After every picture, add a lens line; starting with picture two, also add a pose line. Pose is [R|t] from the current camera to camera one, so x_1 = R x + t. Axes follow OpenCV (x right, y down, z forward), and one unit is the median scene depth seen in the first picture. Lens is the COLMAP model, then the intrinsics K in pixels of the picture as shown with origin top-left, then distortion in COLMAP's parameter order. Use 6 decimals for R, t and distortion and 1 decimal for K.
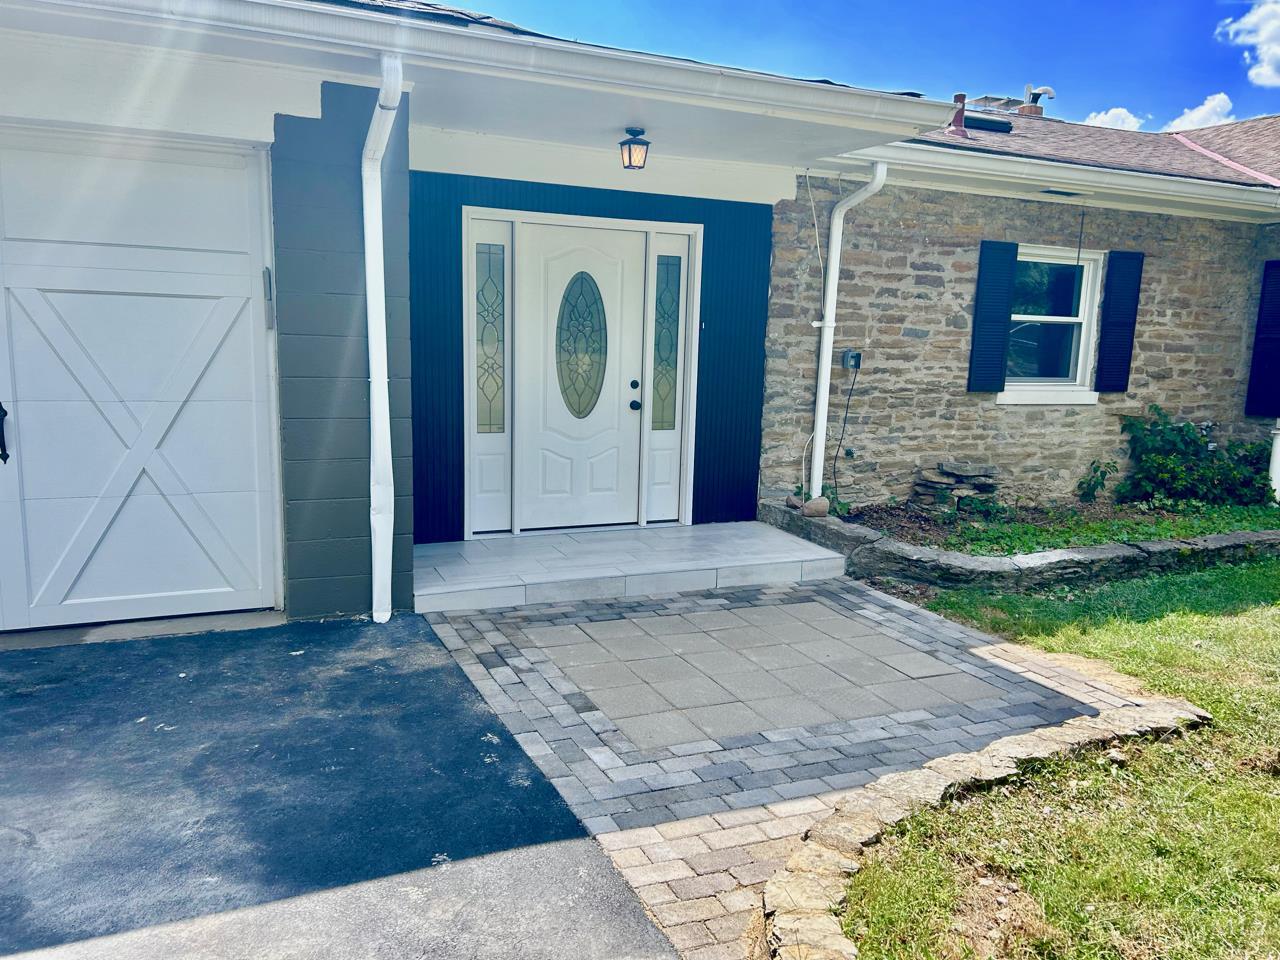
lens RADIAL K [[975.9, 0, 646.9], [0, 975.9, 486.3], [0, 0, 1]] dist [-0.012582, -0.003294]
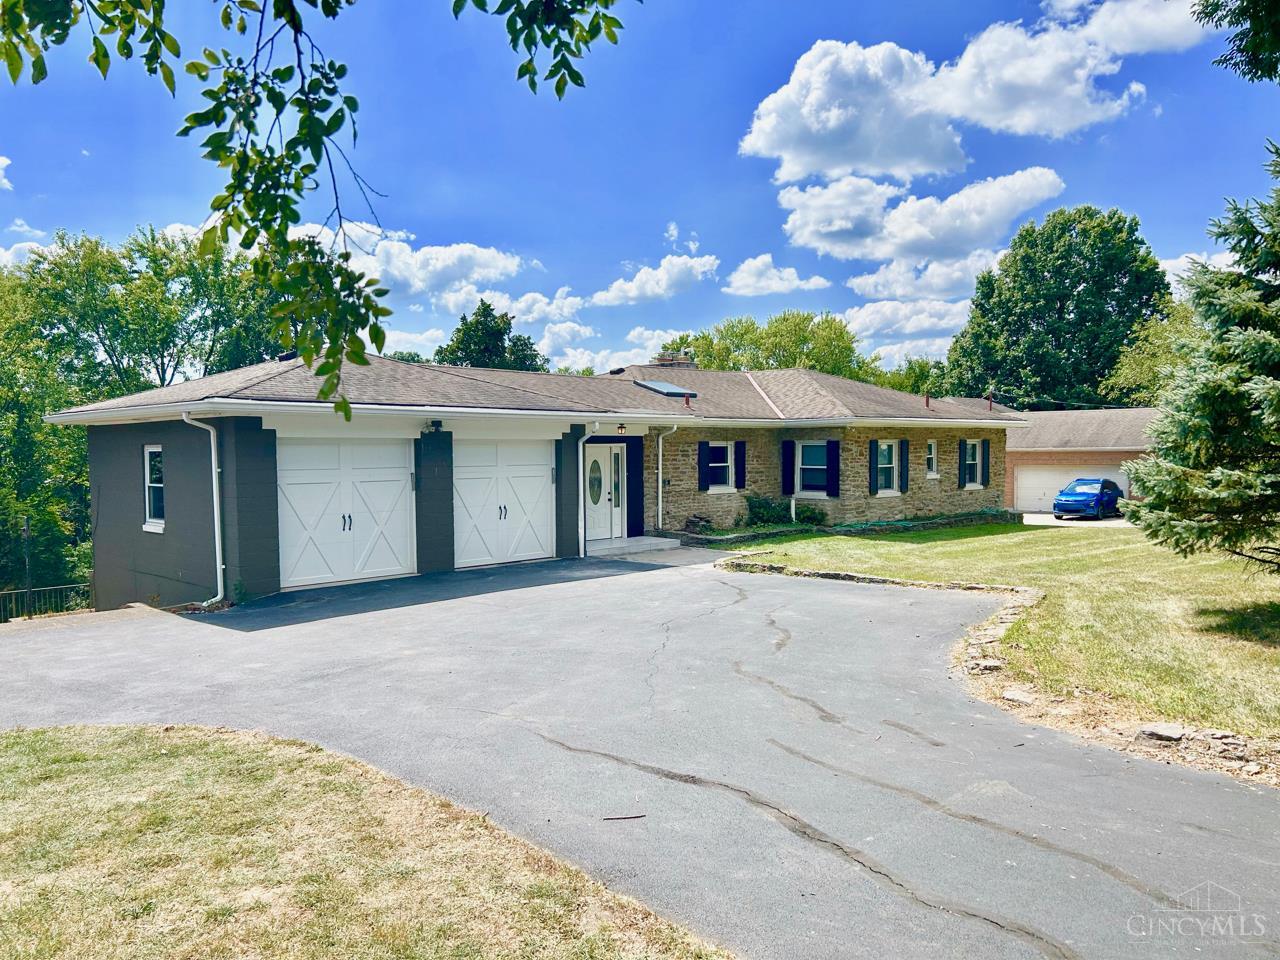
lens RADIAL K [[975.9, 0, 638.4], [0, 975.9, 480.9], [0, 0, 1]] dist [-0.012582, -0.003294]
pose [[0.927786, -0.053218, 0.369298, -0.965616], [0.103122, 0.987796, -0.116727, 0.207596], [-0.358579, 0.146380, 0.921951, -1.731772]]
